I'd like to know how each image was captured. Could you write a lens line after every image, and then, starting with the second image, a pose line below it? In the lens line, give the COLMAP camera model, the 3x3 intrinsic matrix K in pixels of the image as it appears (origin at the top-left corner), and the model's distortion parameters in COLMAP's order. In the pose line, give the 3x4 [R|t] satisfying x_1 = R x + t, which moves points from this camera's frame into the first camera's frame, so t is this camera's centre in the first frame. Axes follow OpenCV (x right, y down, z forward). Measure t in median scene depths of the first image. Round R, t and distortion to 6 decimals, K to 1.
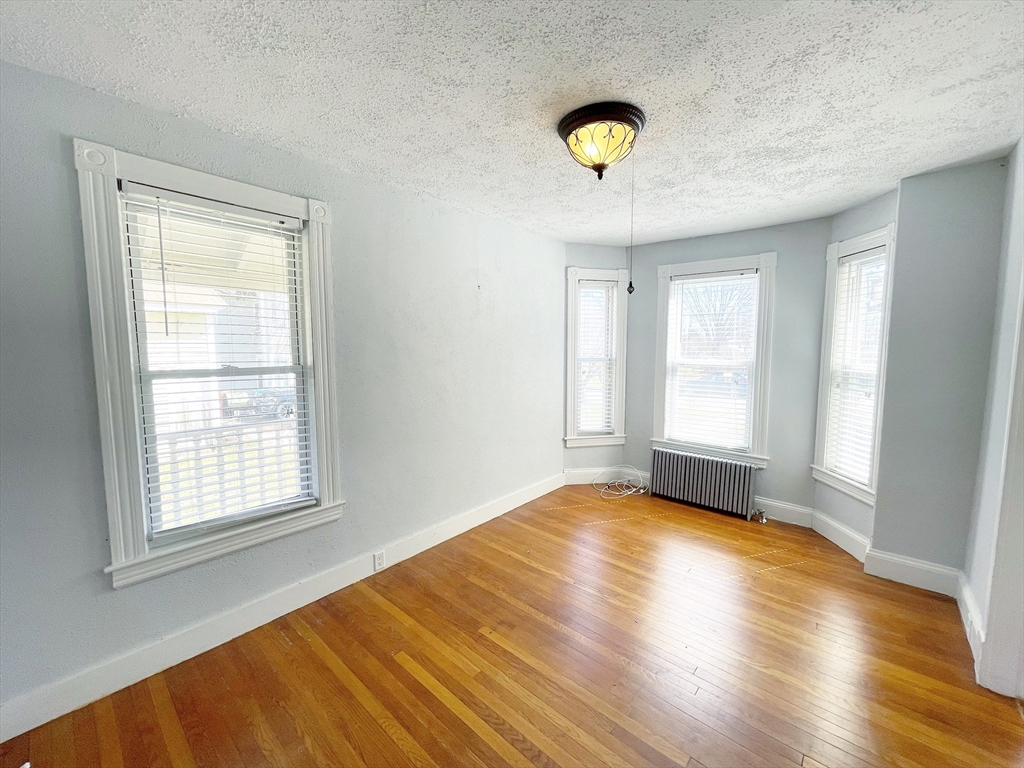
lens RADIAL K [[414.5, 0, 512.0], [0, 414.5, 384.0], [0, 0, 1]] dist [-0.000814, 0.000142]
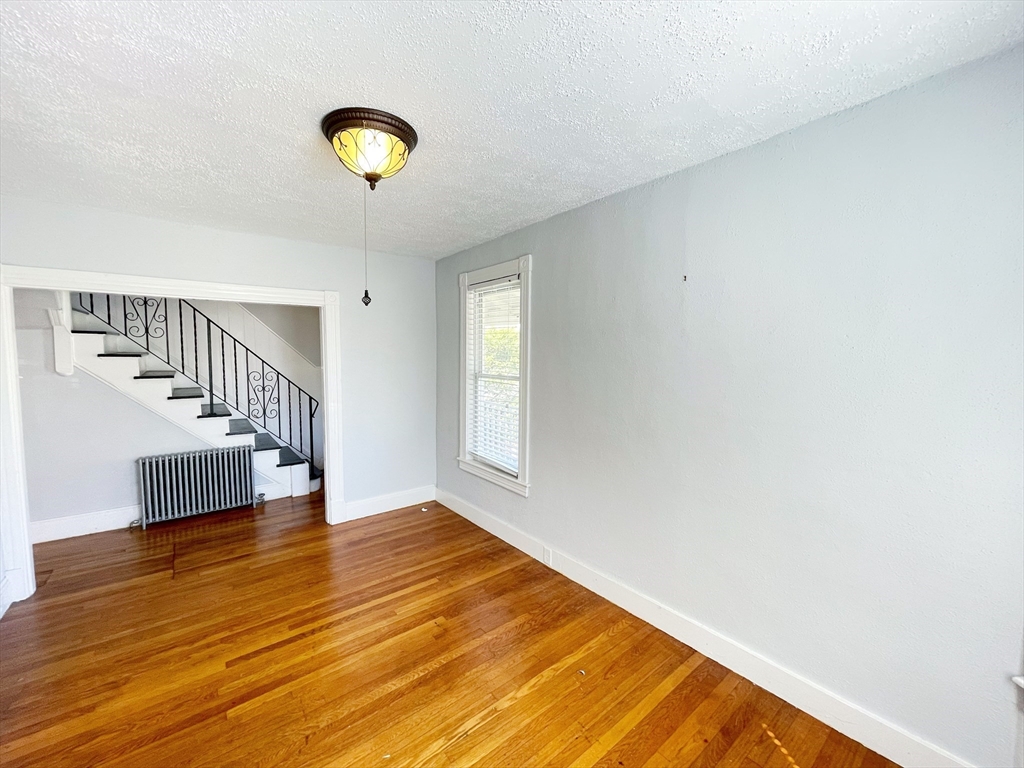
lens RADIAL K [[414.5, 0, 512.0], [0, 414.5, 384.0], [0, 0, 1]] dist [-0.000814, 0.000142]
pose [[-0.177613, 0.068257, -0.981730, 0.952775], [-0.097622, 0.991449, 0.086594, -0.149706], [0.979246, 0.111218, -0.169431, 1.308492]]
